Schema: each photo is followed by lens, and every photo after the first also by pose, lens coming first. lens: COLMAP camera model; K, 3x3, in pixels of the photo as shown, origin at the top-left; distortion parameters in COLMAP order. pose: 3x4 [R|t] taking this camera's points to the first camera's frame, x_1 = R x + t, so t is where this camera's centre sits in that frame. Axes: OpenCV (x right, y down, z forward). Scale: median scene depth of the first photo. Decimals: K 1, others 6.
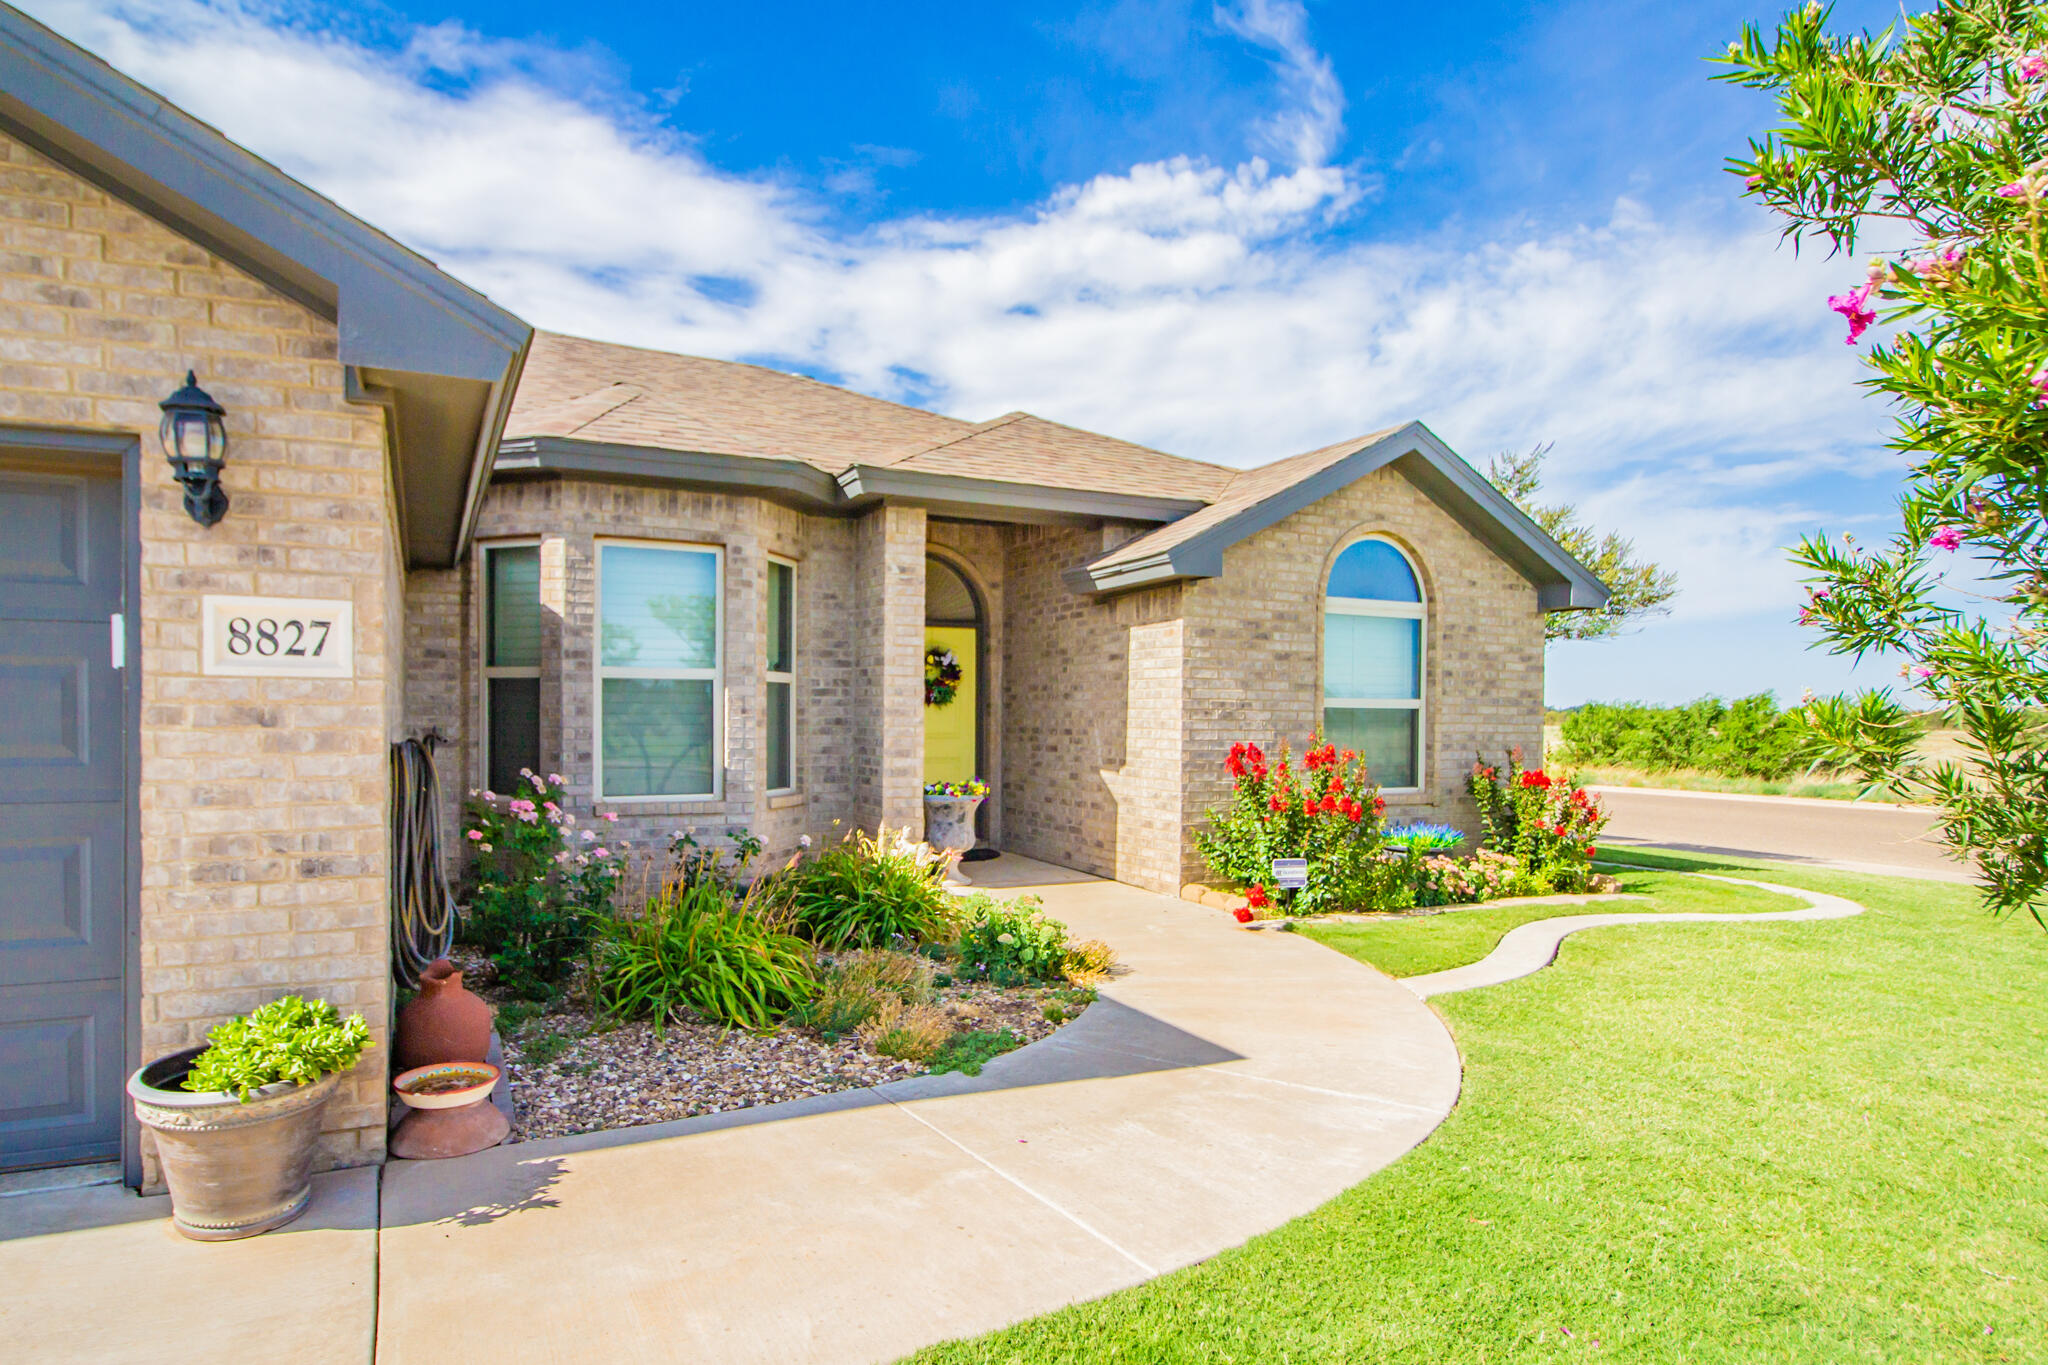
lens RADIAL K [[1044.3, 0, 1024.0], [0, 1044.3, 682.5], [0, 0, 1]] dist [0.002635, -0.015330]
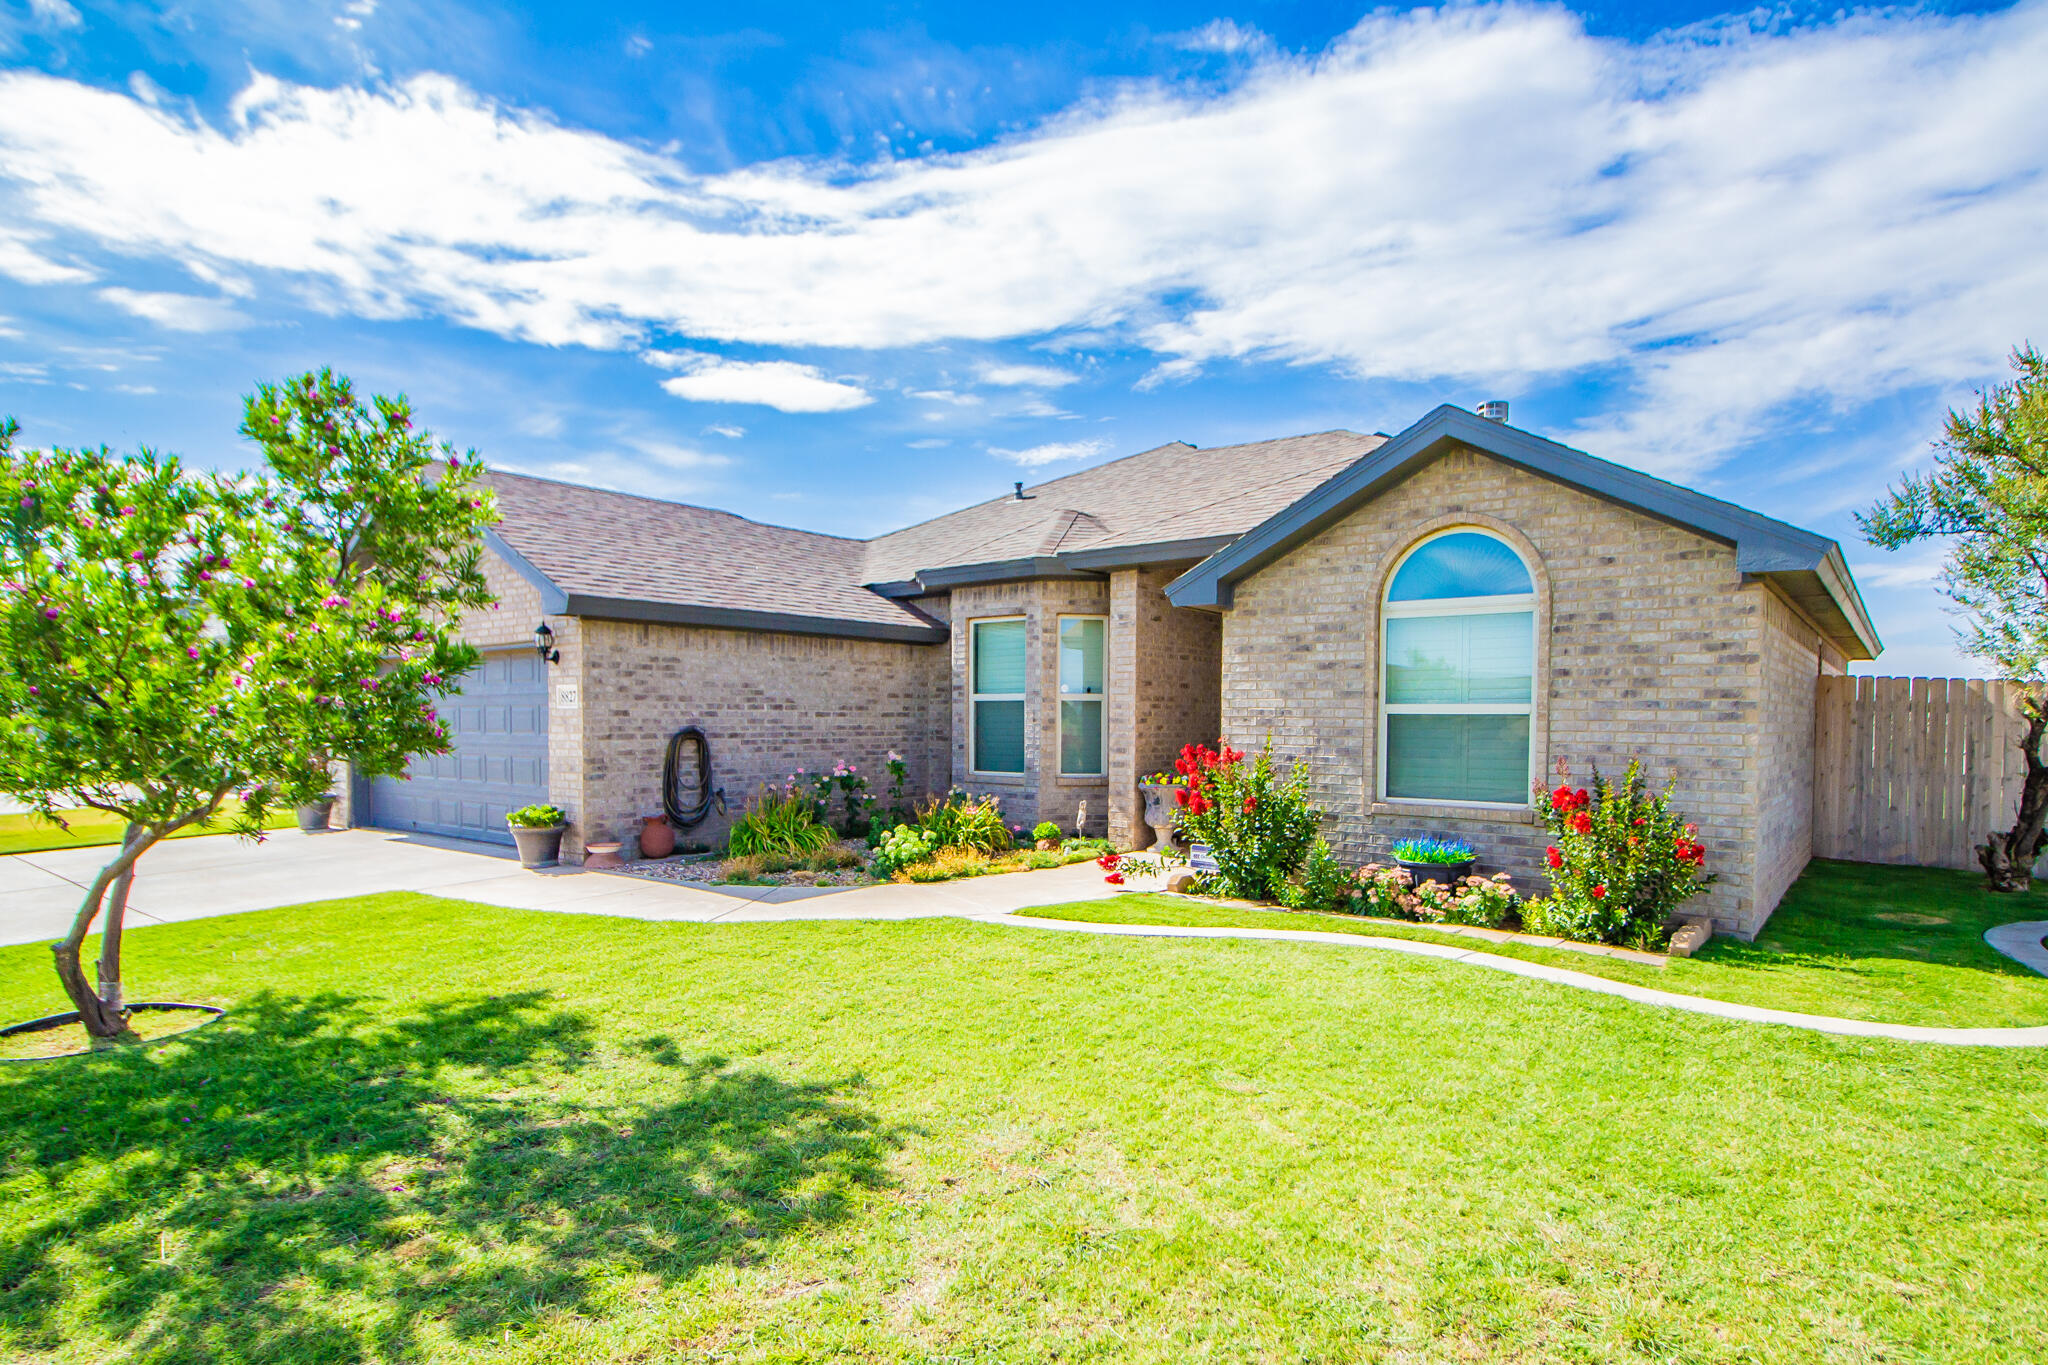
lens RADIAL K [[1044.3, 0, 1024.0], [0, 1044.3, 682.5], [0, 0, 1]] dist [0.002635, -0.015330]
pose [[0.481861, -0.036498, -0.875487, 1.016523], [0.022618, 0.999317, -0.029212, 0.015566], [0.875956, -0.005725, 0.482358, 0.224528]]
